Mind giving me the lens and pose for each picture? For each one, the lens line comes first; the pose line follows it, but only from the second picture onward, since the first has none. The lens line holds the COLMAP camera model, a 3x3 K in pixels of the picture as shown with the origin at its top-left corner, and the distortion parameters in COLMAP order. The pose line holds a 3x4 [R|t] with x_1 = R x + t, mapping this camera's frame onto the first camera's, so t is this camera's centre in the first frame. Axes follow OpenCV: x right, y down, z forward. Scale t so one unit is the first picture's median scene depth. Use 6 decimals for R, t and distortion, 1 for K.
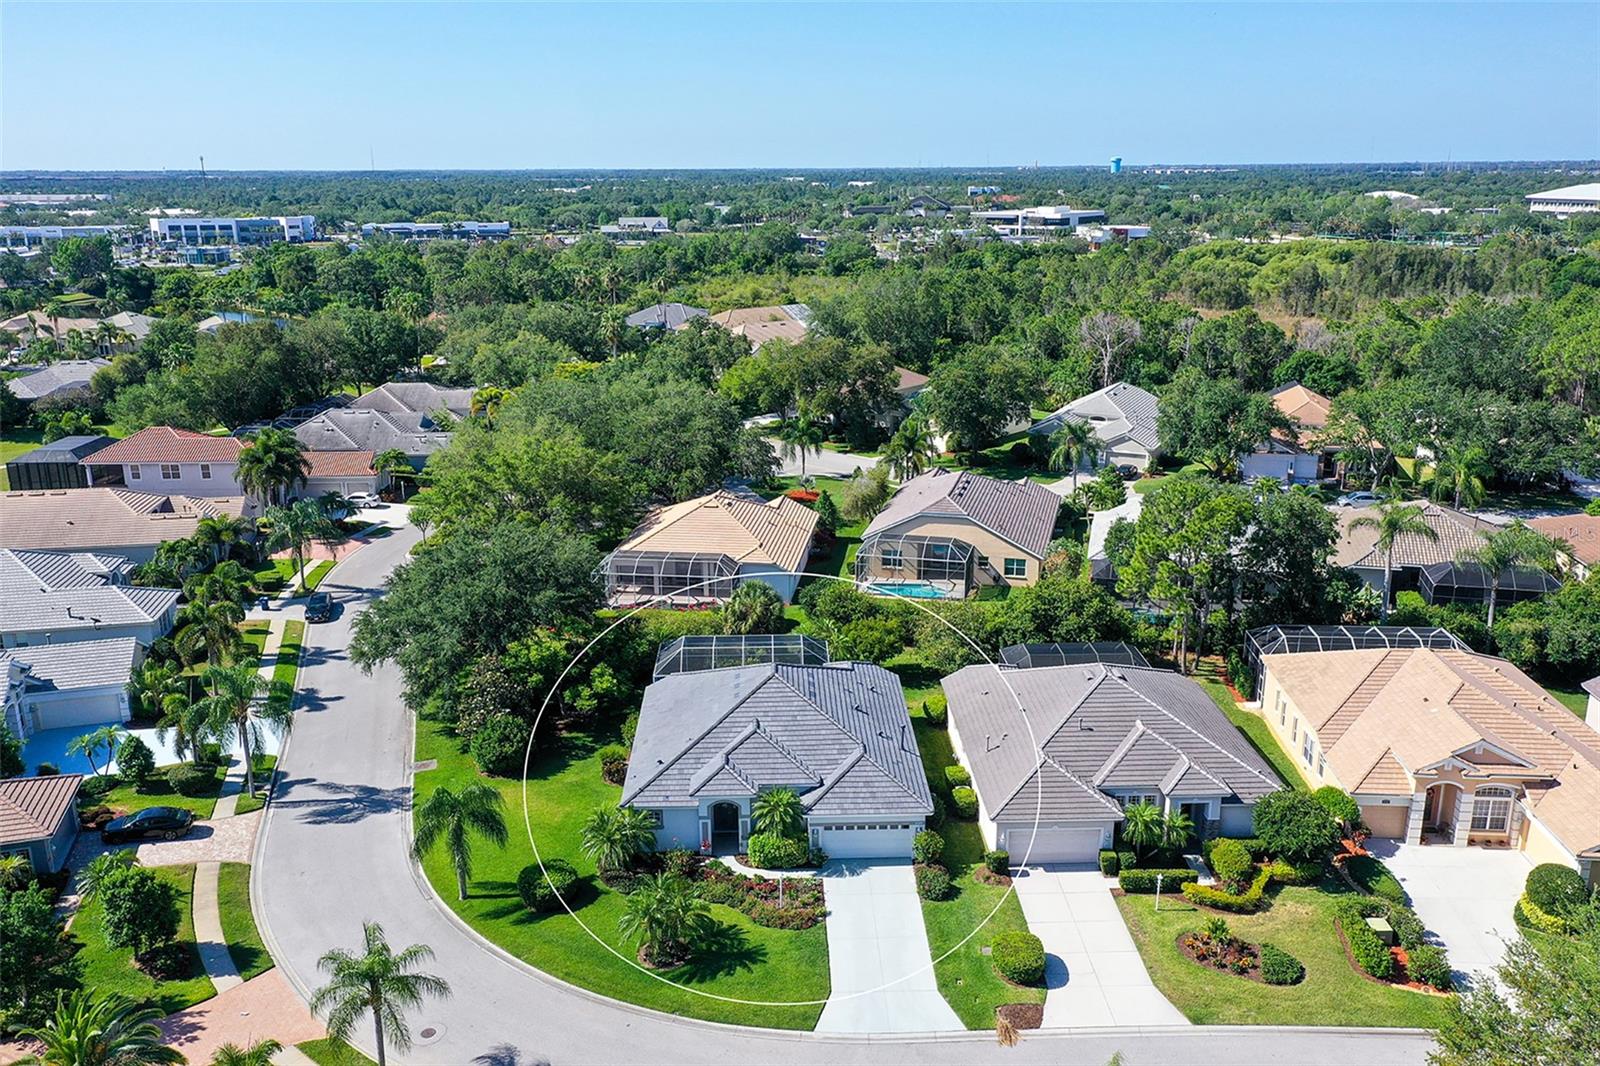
lens RADIAL K [[1263.6, 0, 800.0], [0, 1263.6, 533.0], [0, 0, 1]] dist [0.000007, -0.000213]
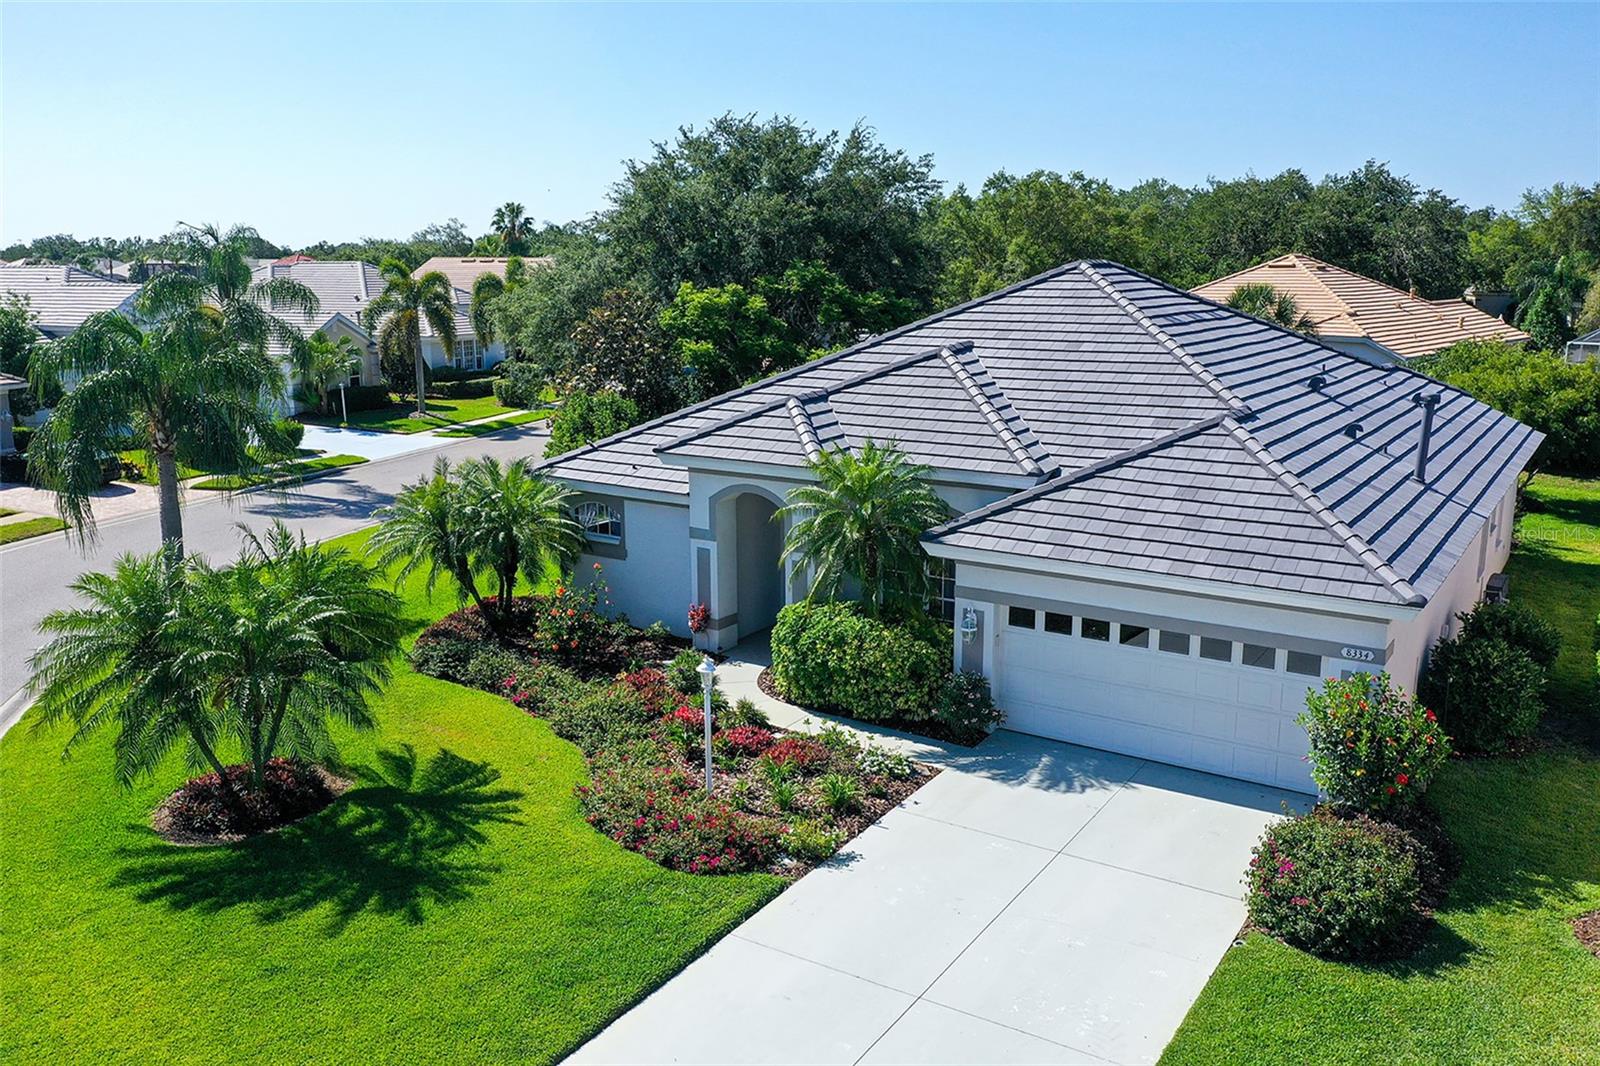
lens RADIAL K [[1264.1, 0, 800.0], [0, 1264.1, 533.0], [0, 0, 1]] dist [0.008970, 0.002794]
pose [[0.809623, 0.119987, -0.574555, 0.145703], [-0.161429, 0.986652, -0.021427, 0.230783], [0.564315, 0.110098, 0.818185, 0.740875]]
